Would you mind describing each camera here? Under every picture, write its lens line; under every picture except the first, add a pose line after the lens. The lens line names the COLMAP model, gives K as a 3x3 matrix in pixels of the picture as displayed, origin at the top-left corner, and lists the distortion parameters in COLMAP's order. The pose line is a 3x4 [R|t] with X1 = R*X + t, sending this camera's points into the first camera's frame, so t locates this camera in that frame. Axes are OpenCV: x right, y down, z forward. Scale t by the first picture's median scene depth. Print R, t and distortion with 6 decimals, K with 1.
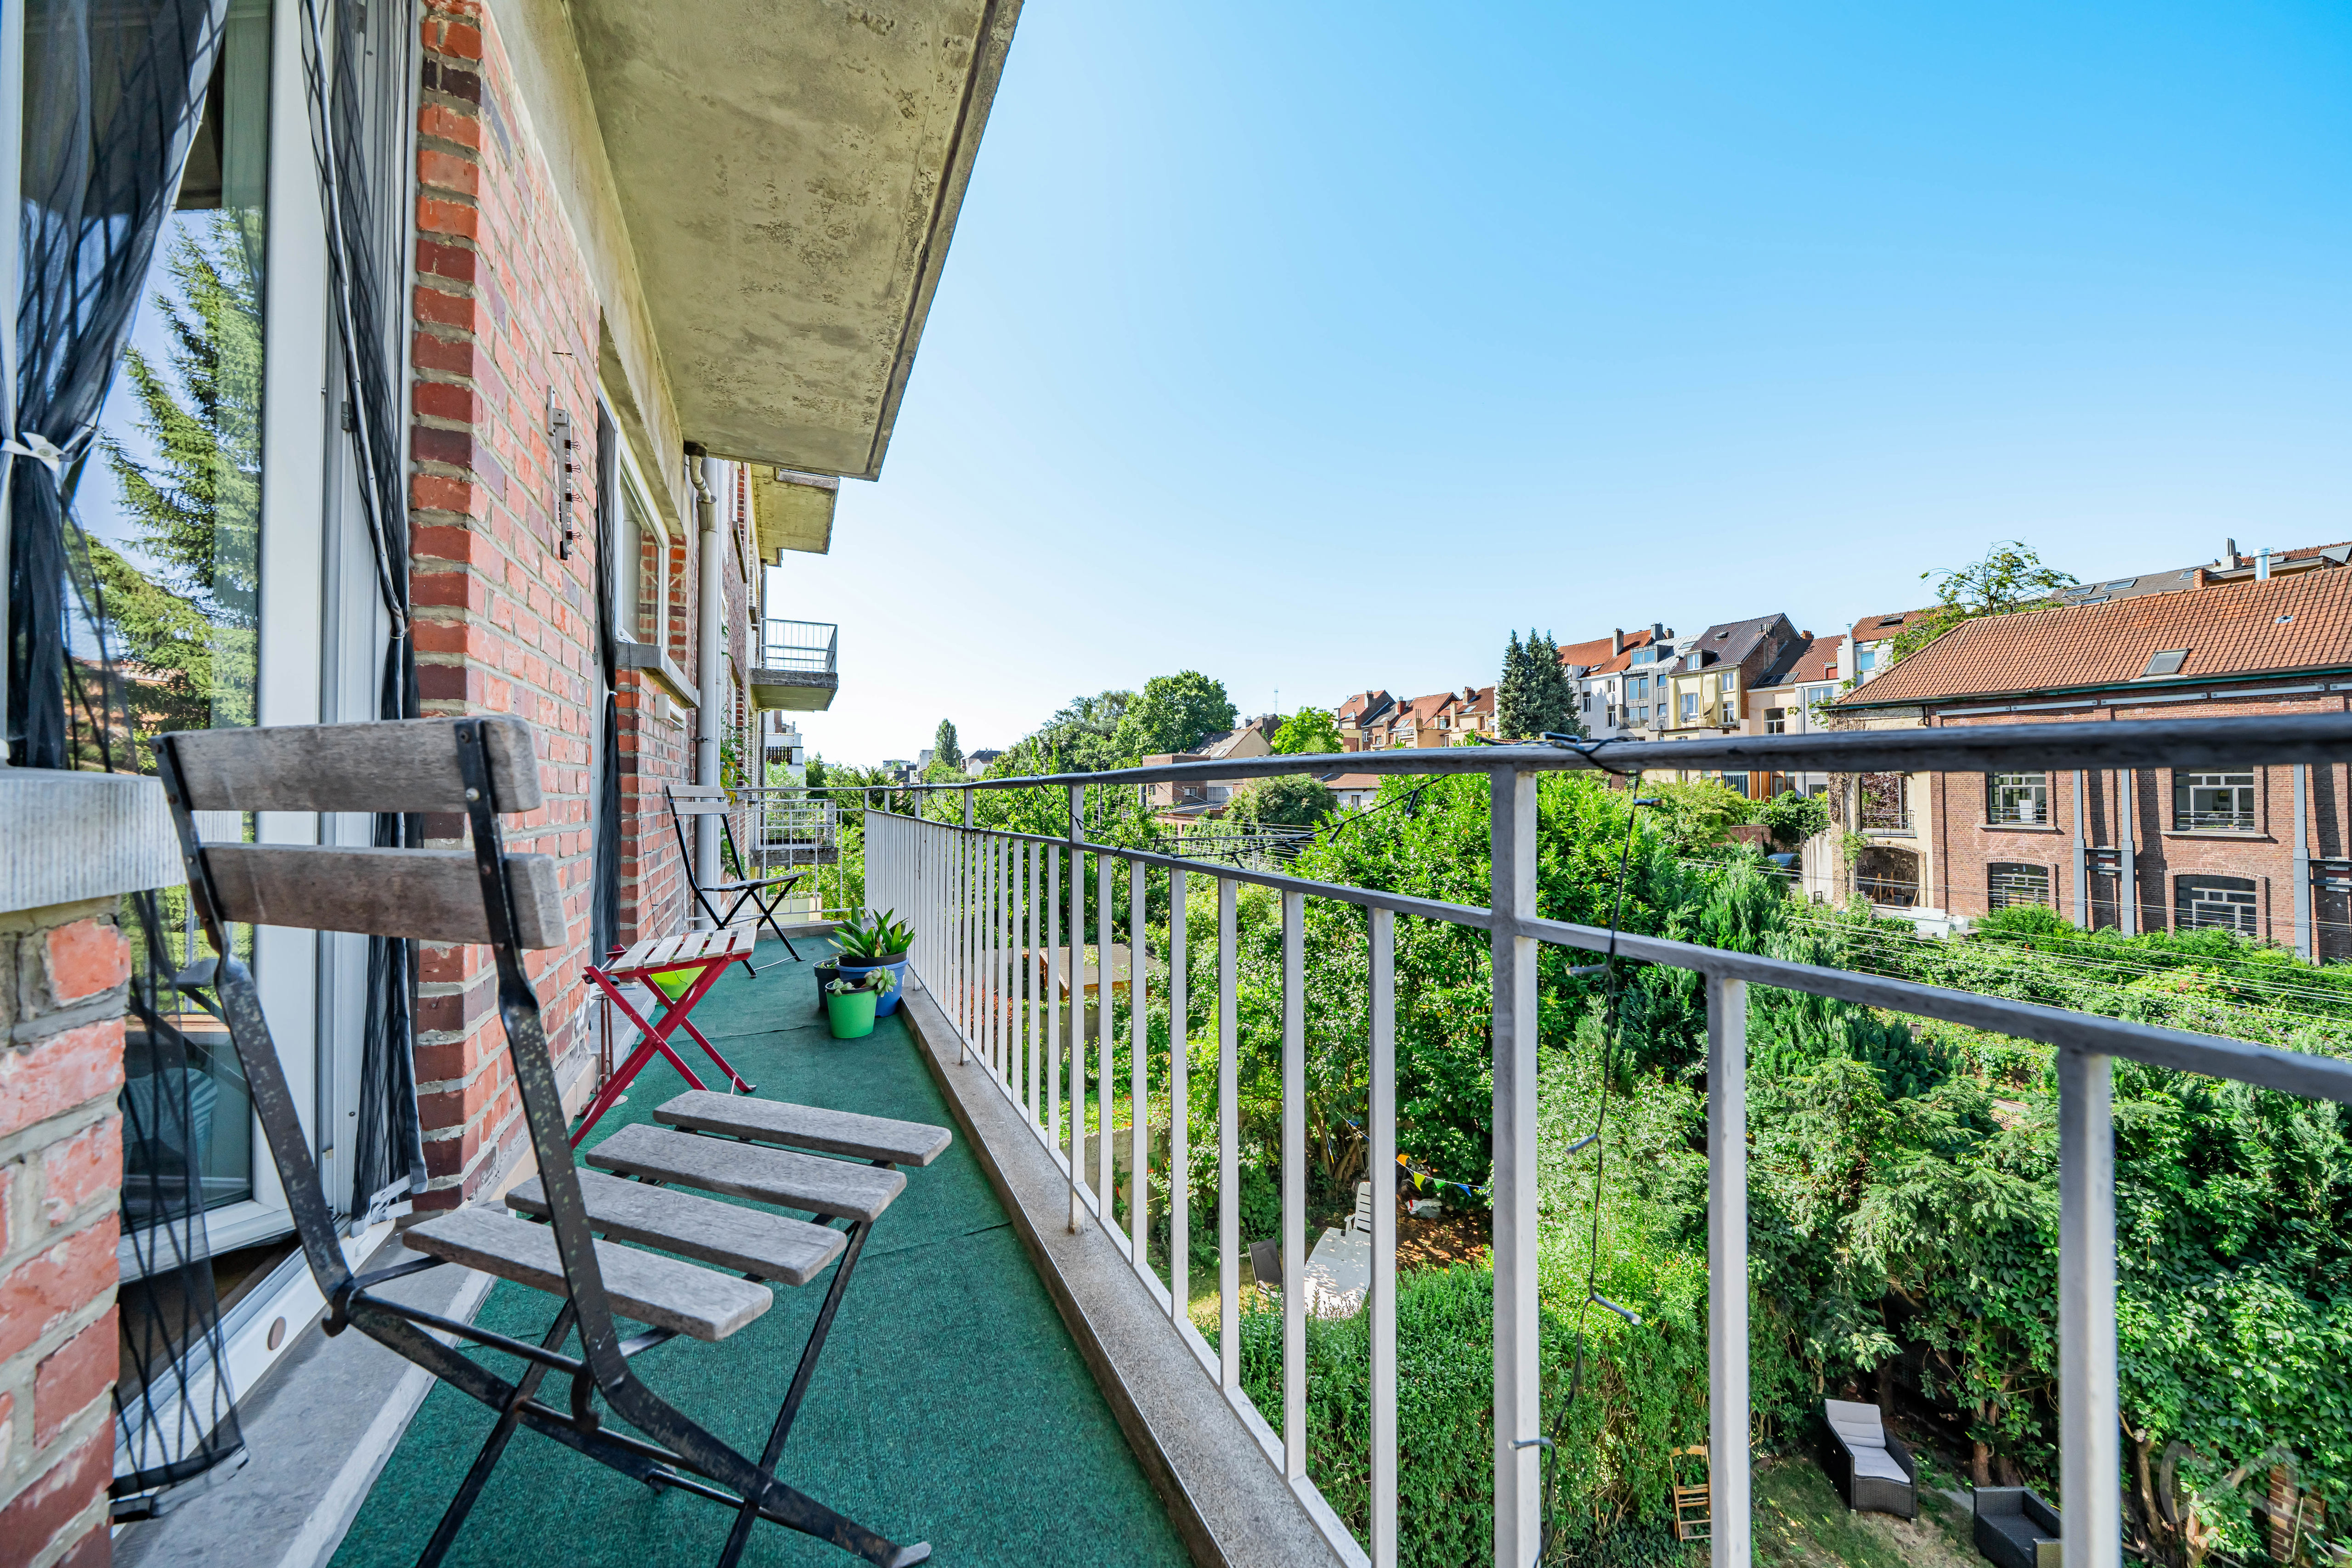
lens RADIAL K [[813.2, 0, 1175.2], [0, 813.2, 782.7], [0, 0, 1]] dist [-0.004506, -0.000279]
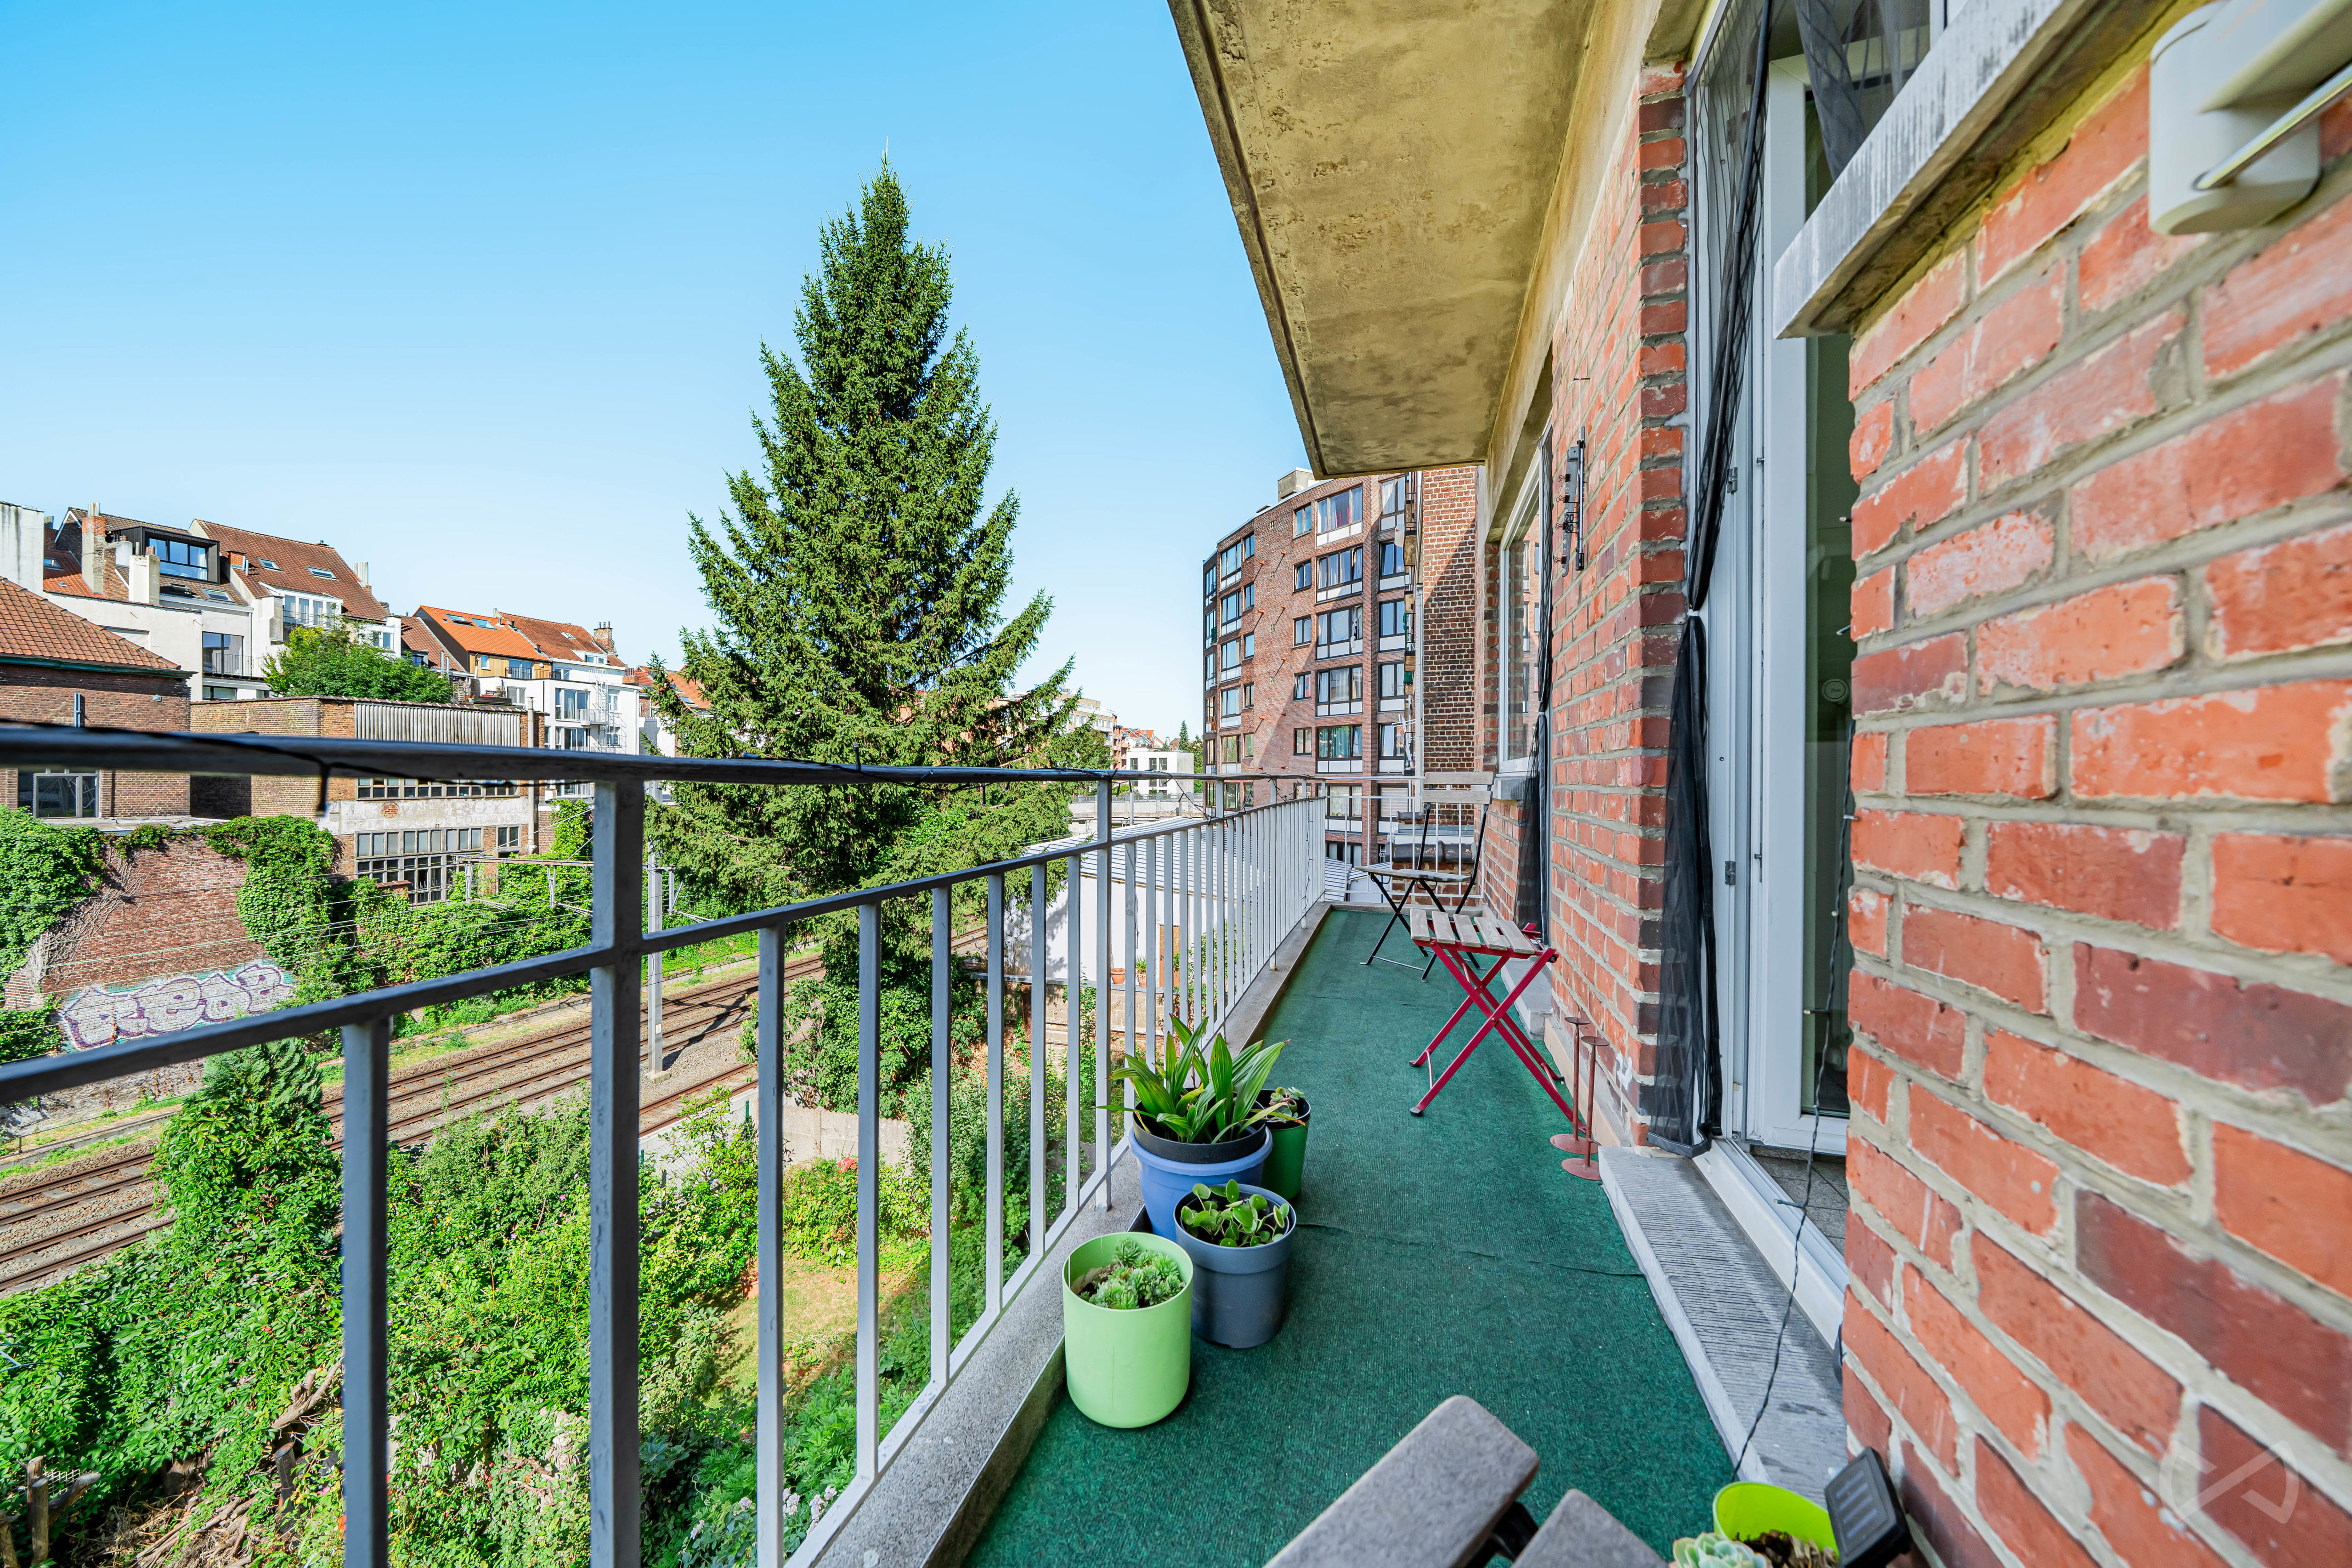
lens RADIAL K [[813.2, 0, 1174.6], [0, 813.2, 780.7], [0, 0, 1]] dist [-0.004506, -0.000279]
pose [[-0.744759, -0.001645, 0.667332, -0.847203], [-0.011135, 0.999888, -0.009962, 0.013145], [-0.667241, -0.014851, -0.744694, 1.704213]]
